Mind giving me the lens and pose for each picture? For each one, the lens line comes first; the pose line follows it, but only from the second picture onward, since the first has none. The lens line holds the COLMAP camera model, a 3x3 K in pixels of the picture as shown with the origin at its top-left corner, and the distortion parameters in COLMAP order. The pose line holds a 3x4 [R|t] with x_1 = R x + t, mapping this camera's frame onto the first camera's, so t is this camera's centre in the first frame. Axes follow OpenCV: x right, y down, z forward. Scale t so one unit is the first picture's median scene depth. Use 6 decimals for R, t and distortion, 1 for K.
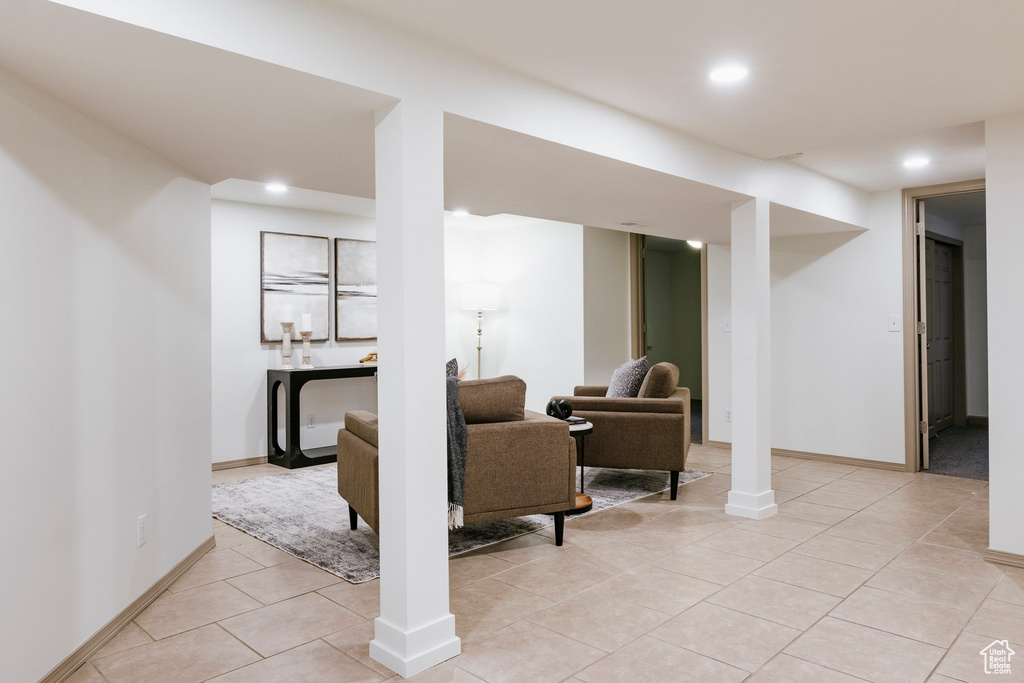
lens RADIAL K [[689.4, 0, 512.7], [0, 689.4, 321.8], [0, 0, 1]] dist [-0.000518, 0.001213]
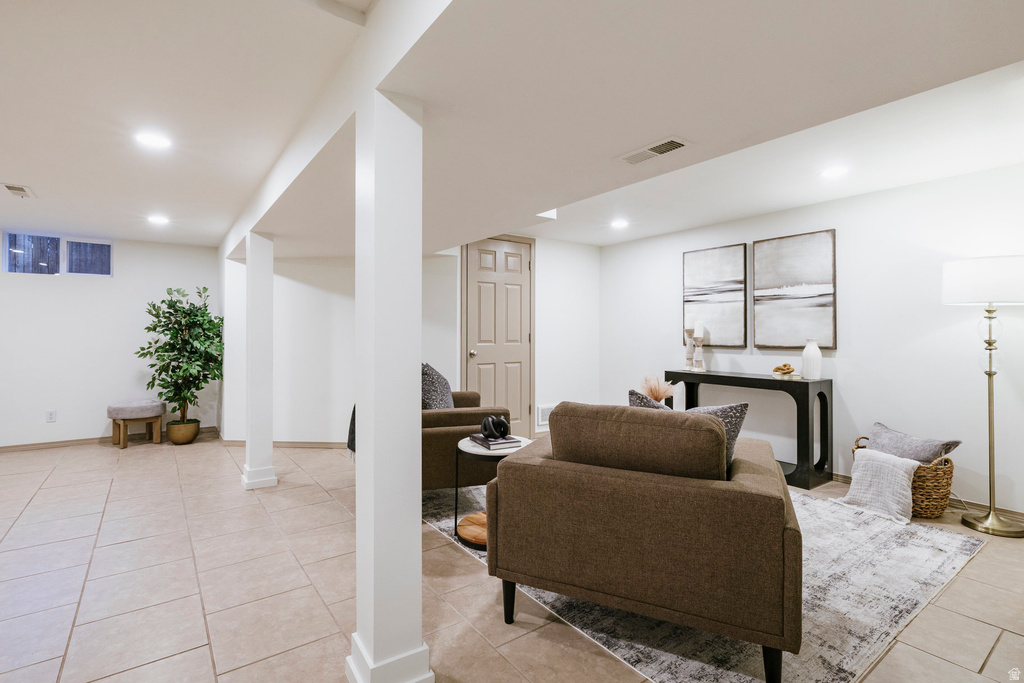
lens RADIAL K [[476.3, 0, 498.2], [0, 476.3, 330.9], [0, 0, 1]] dist [0.001970, -0.000041]
pose [[-0.166483, 0.002260, -0.986042, 0.495170], [0.005506, 0.999984, 0.001363, 0.000887], [0.986029, -0.005202, -0.166492, 0.811538]]
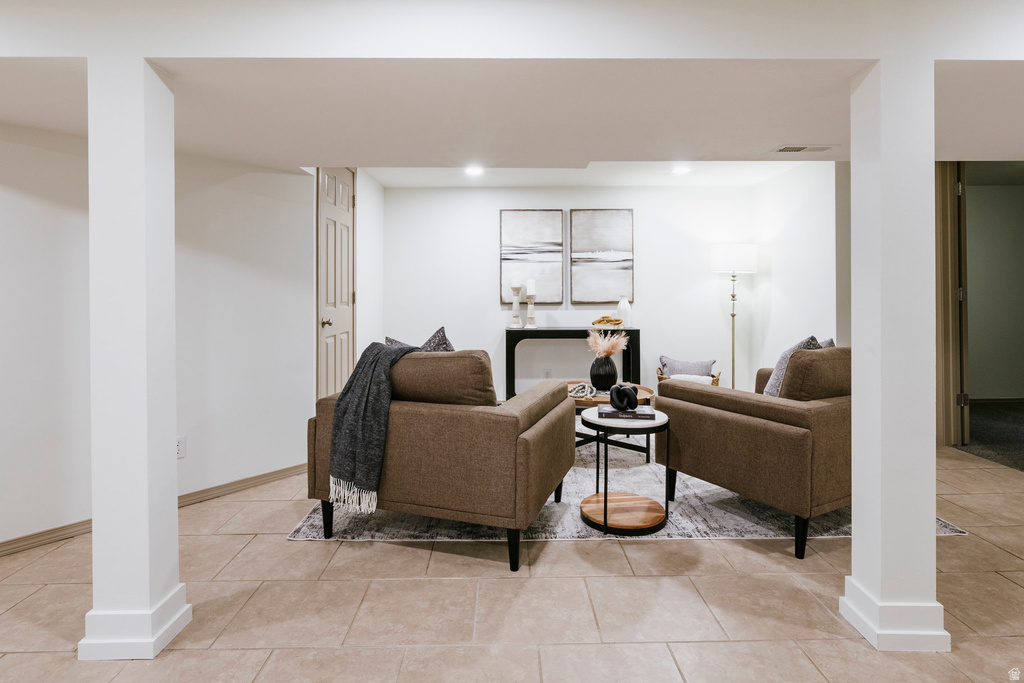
lens RADIAL K [[555.7, 0, 512.4], [0, 555.7, 288.9], [0, 0, 1]] dist [0.000819, 0.000215]
pose [[0.716402, 0.001773, -0.697685, 0.310311], [0.002633, 0.999983, 0.005246, -0.000997], [0.697683, -0.005596, 0.716385, 0.329982]]
